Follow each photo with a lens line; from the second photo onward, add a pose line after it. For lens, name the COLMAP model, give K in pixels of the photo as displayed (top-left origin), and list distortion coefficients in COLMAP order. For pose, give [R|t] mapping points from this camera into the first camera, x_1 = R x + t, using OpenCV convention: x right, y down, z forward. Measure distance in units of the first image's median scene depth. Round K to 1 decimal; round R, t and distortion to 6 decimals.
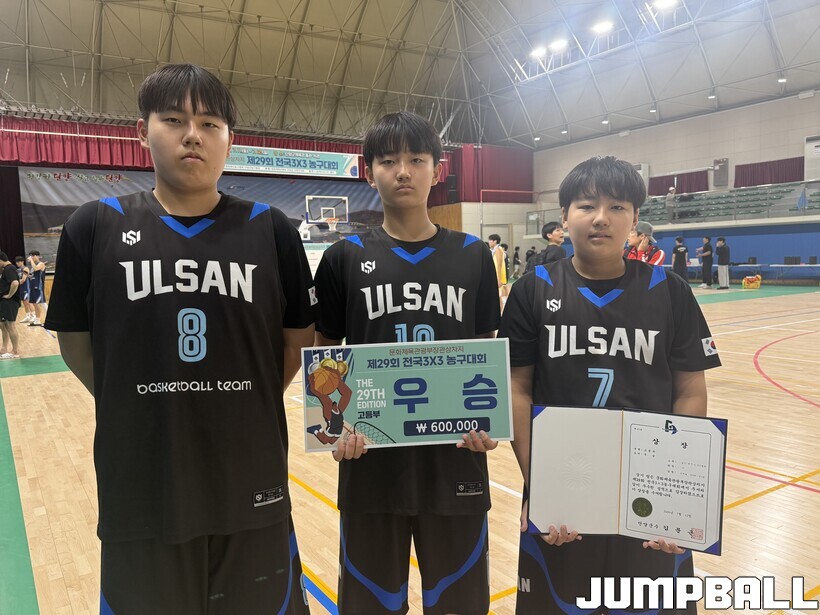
lens RADIAL K [[659.9, 0, 410.0], [0, 659.9, 307.5], [0, 0, 1]] dist [0.076536, -0.142142]
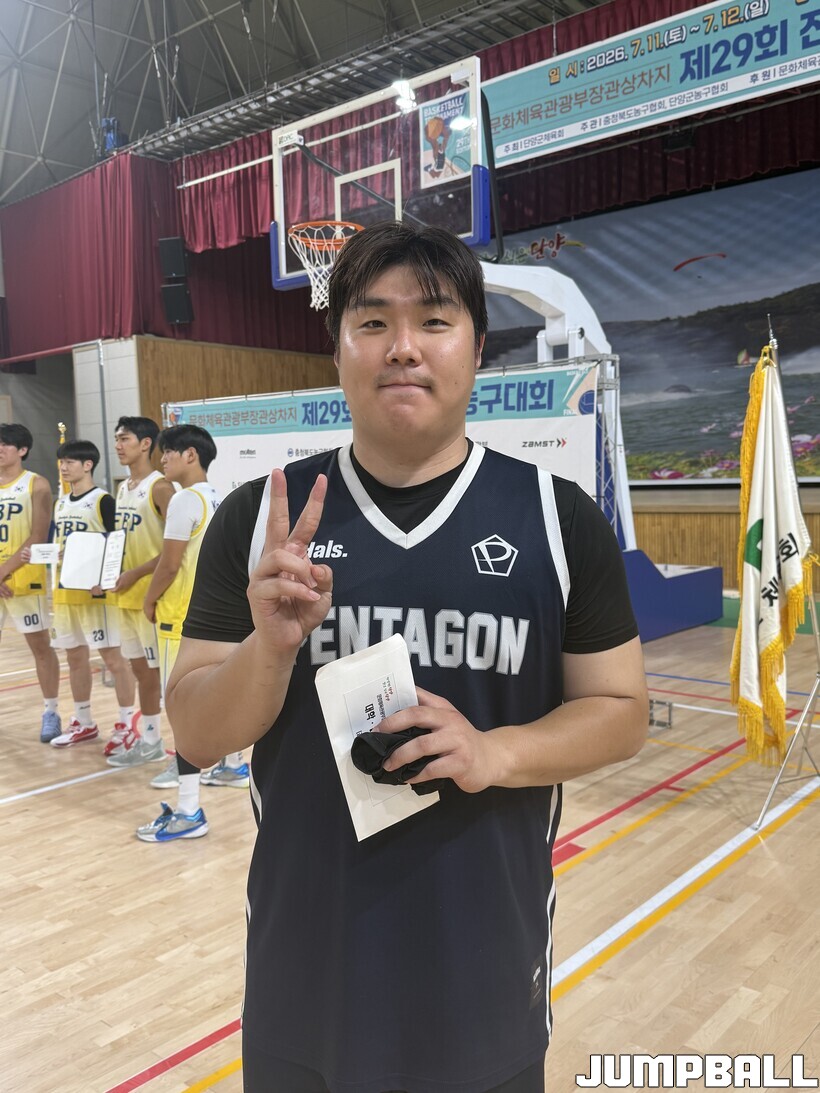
lens RADIAL K [[990.2, 0, 410.0], [0, 990.2, 546.5], [0, 0, 1]] dist [0.050115, -0.082426]
pose [[0.285691, 0.091356, -0.953957, 0.099029], [-0.053473, 0.995415, 0.079312, -0.061790], [0.956829, 0.028352, 0.289266, 0.753229]]
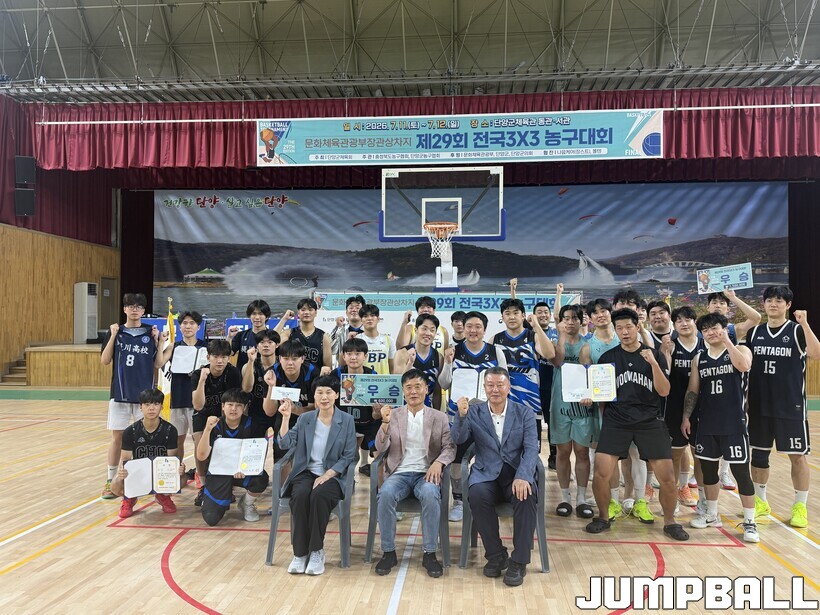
lens RADIAL K [[658.1, 0, 410.0], [0, 658.1, 307.5], [0, 0, 1]] dist [0.235401, -0.483577]
pose [[0.789645, 0.012703, -0.613432, 0.074865], [-0.073536, 0.994538, -0.074065, -0.047550], [0.609141, 0.103595, 0.786267, 0.559634]]
